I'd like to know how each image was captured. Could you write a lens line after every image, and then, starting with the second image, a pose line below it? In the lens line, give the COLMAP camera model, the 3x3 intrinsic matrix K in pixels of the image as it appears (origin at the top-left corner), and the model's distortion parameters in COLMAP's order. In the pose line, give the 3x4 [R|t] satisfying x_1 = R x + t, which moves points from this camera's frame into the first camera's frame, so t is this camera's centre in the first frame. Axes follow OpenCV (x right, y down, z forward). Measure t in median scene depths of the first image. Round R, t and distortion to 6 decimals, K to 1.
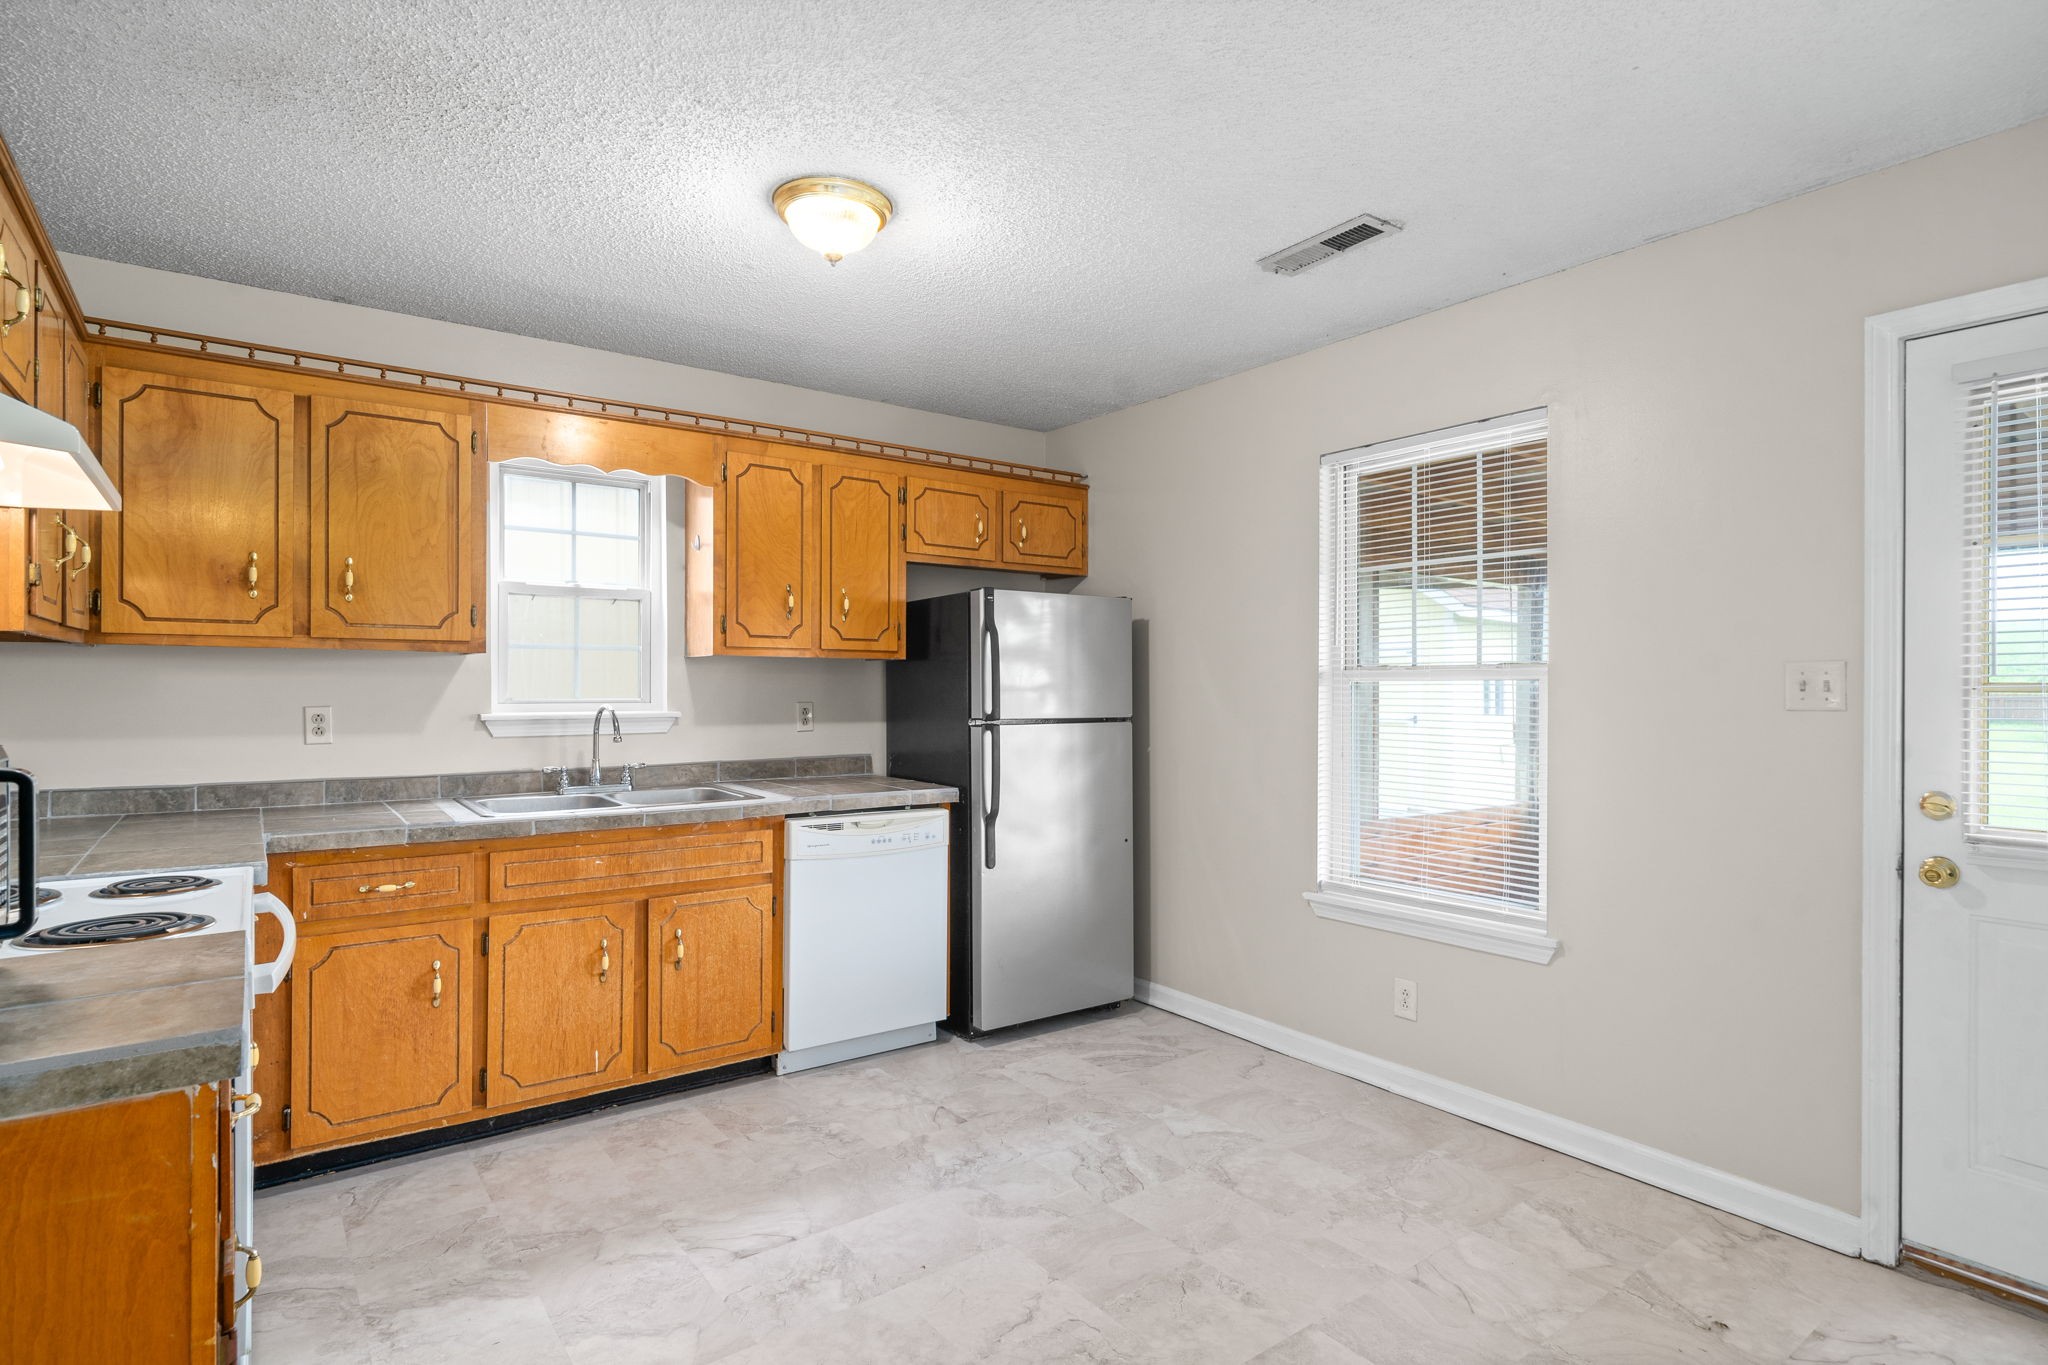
lens RADIAL K [[1046.2, 0, 1013.2], [0, 1046.2, 684.1], [0, 0, 1]] dist [0.001360, 0.000507]
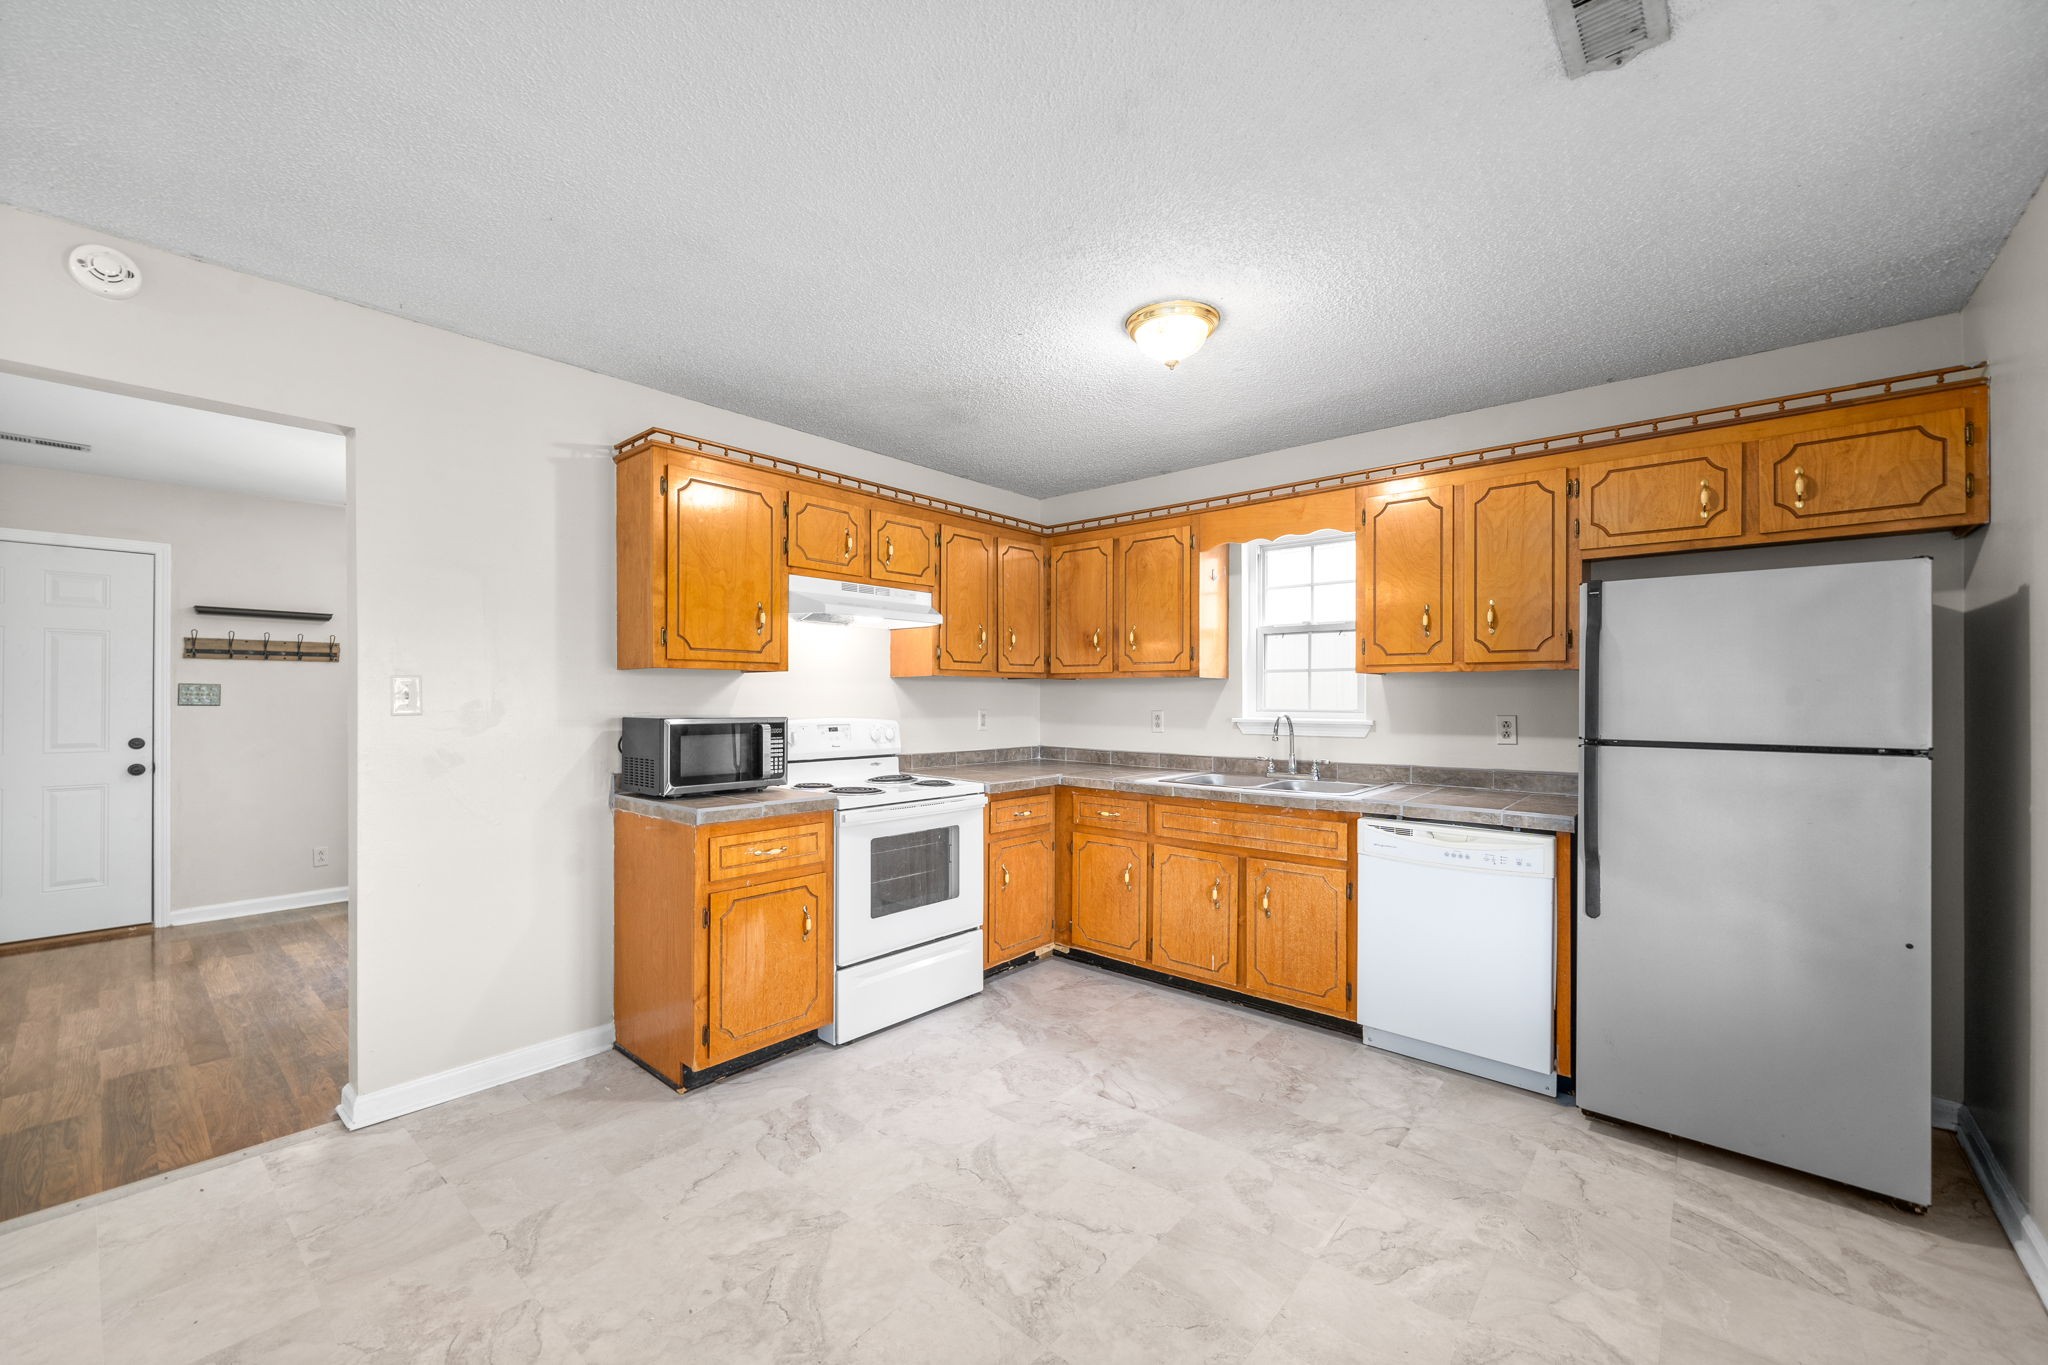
lens RADIAL K [[817.4, 0, 1008.5], [0, 817.4, 691.9], [0, 0, 1]] dist [-0.001720, 0.000036]
pose [[0.208890, -0.009168, -0.977896, 0.605511], [-0.001301, 0.999953, -0.009652, 0.003717], [0.977938, 0.003288, 0.208868, 0.475230]]
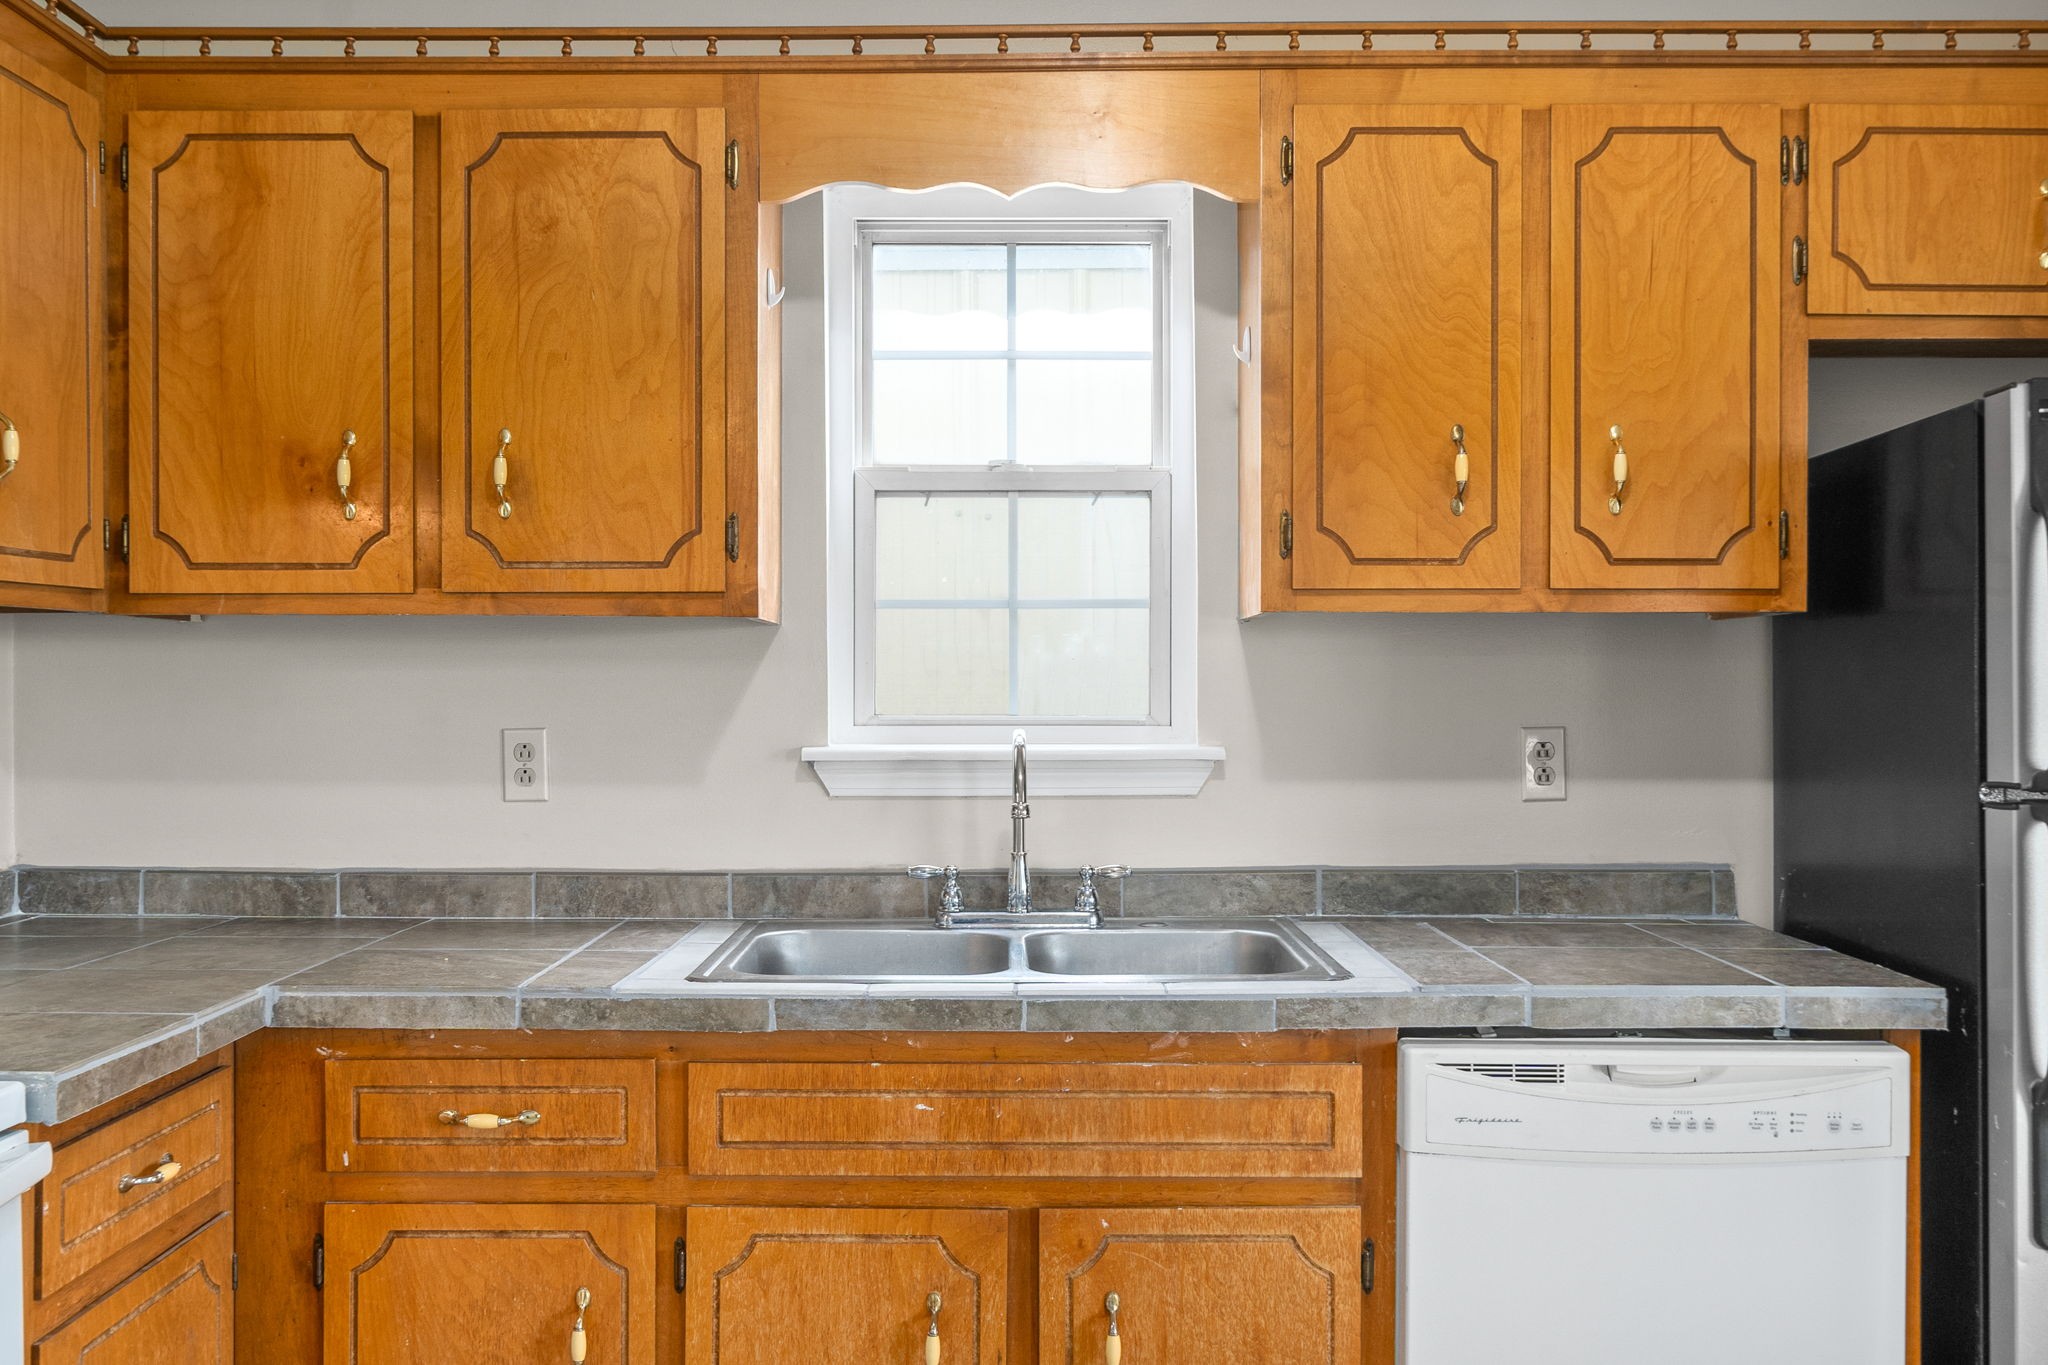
lens RADIAL K [[1829.0, 0, 1001.2], [0, 1829.0, 694.2], [0, 0, 1]] dist [-0.000819, 0.004140]
pose [[0.803288, -0.000774, -0.595590, 0.063498], [0.003621, 0.999987, 0.003584, 0.002003], [0.595580, -0.005036, 0.803280, 0.413328]]
